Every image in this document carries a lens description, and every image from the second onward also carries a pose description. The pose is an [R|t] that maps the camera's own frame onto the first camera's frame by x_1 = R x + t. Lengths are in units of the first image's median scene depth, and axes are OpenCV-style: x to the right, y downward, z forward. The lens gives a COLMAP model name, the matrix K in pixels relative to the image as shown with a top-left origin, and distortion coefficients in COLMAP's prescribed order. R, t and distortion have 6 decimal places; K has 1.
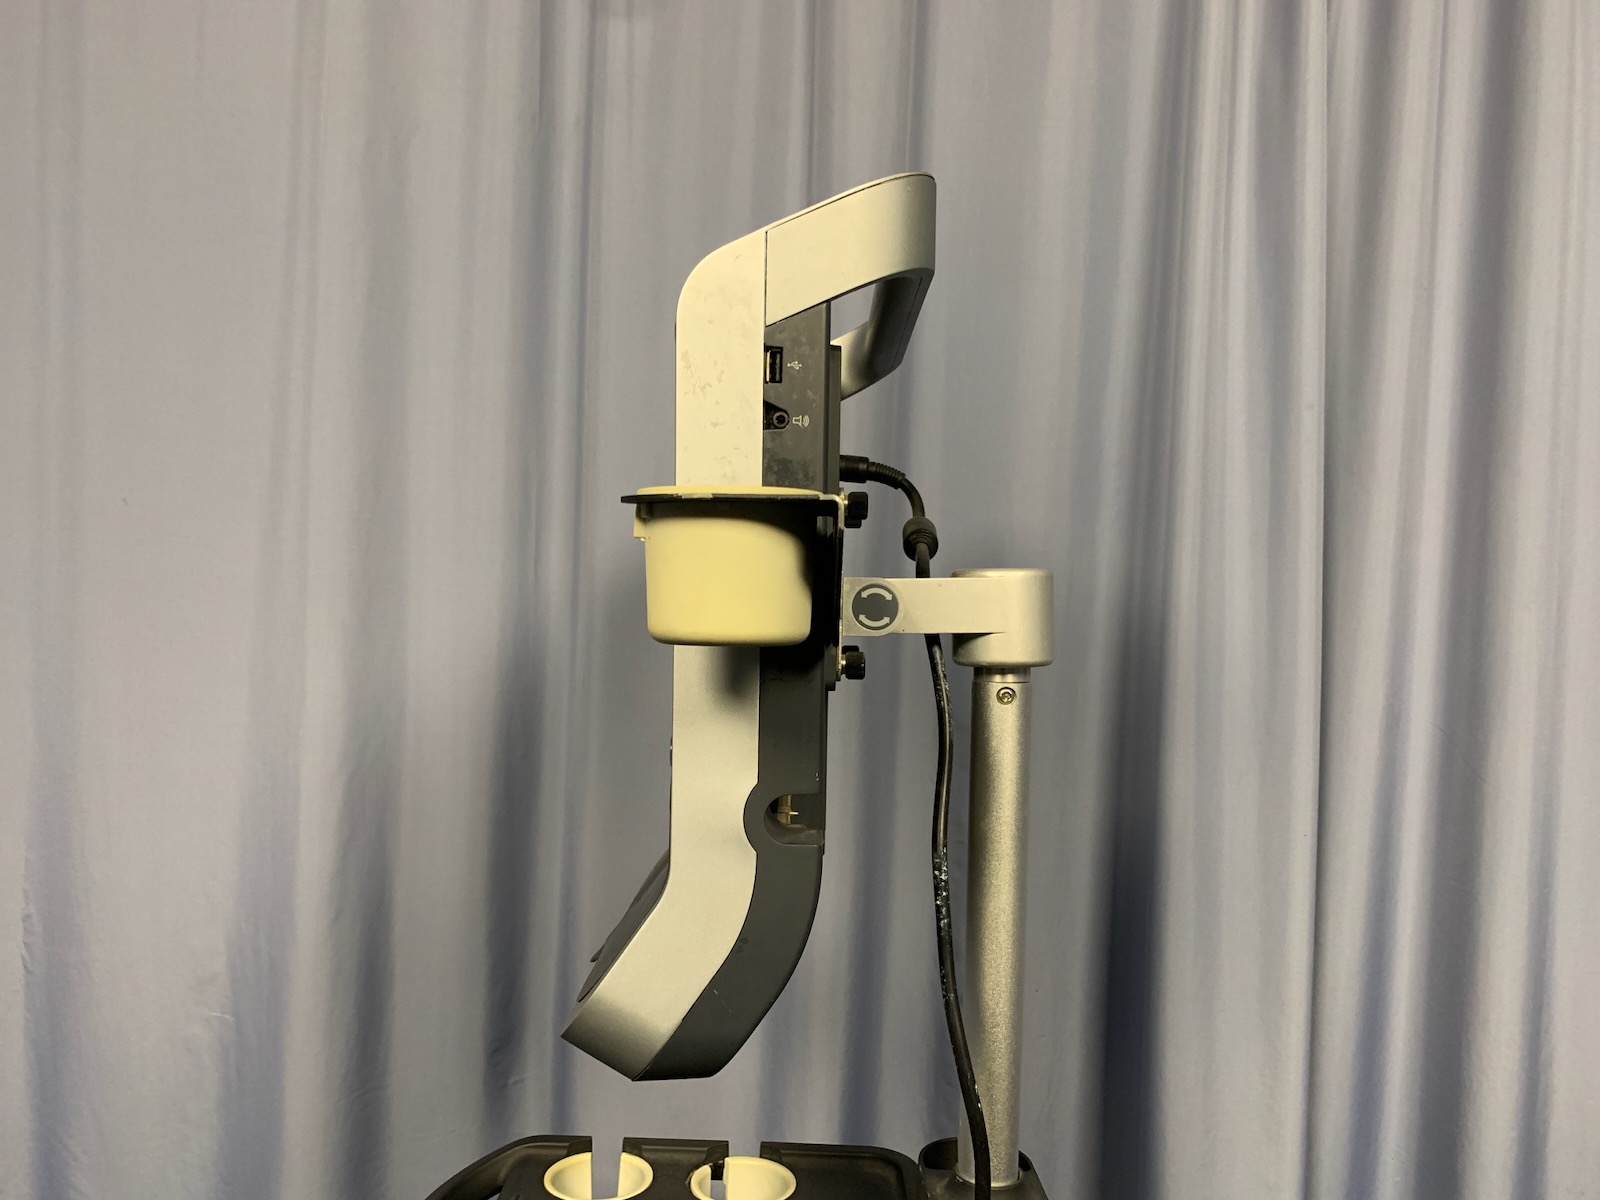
lens RADIAL K [[1200.4, 0, 806.7], [0, 1200.4, 612.5], [0, 0, 1]] dist [-0.004352, -0.004934]
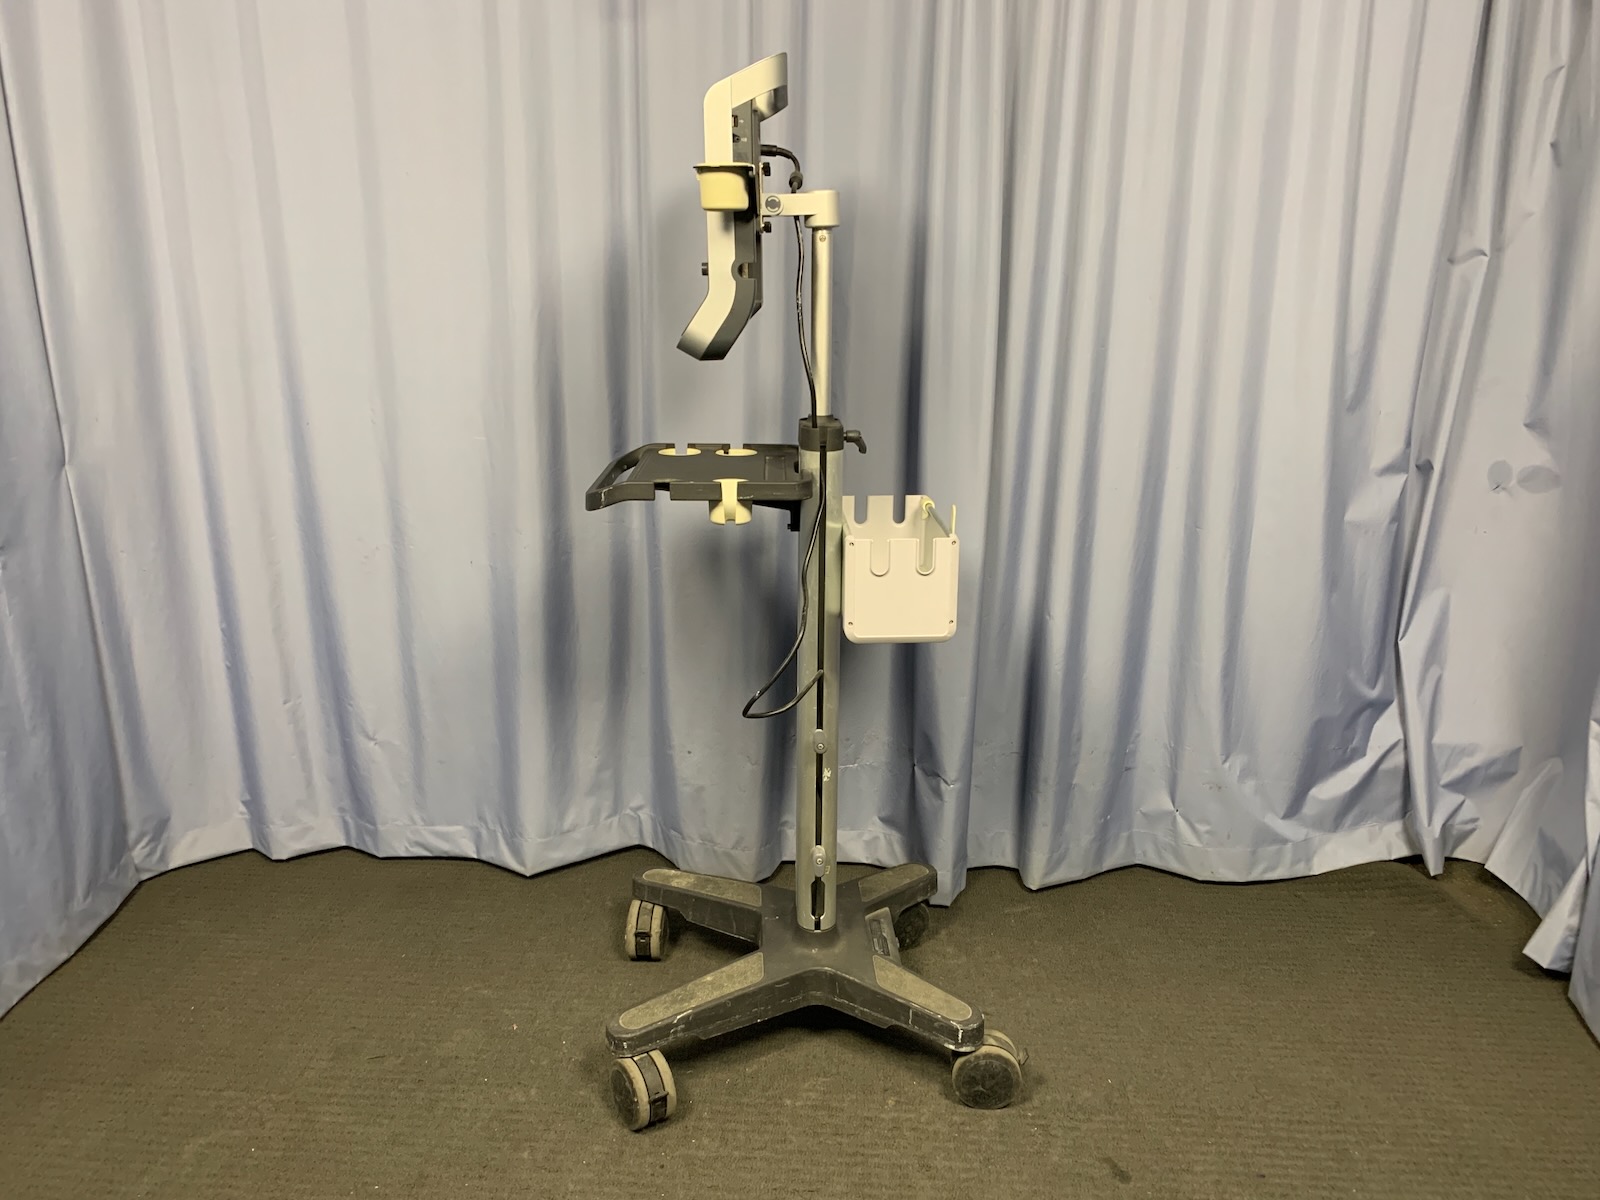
lens RADIAL K [[1194.7, 0, 822.3], [0, 1194.7, 619.5], [0, 0, 1]] dist [-0.001998, -0.005581]
pose [[0.999459, -0.025905, 0.020272, 0.092240], [0.019271, 0.960559, 0.277408, 0.165712], [-0.026658, -0.276867, 0.960538, -2.110268]]
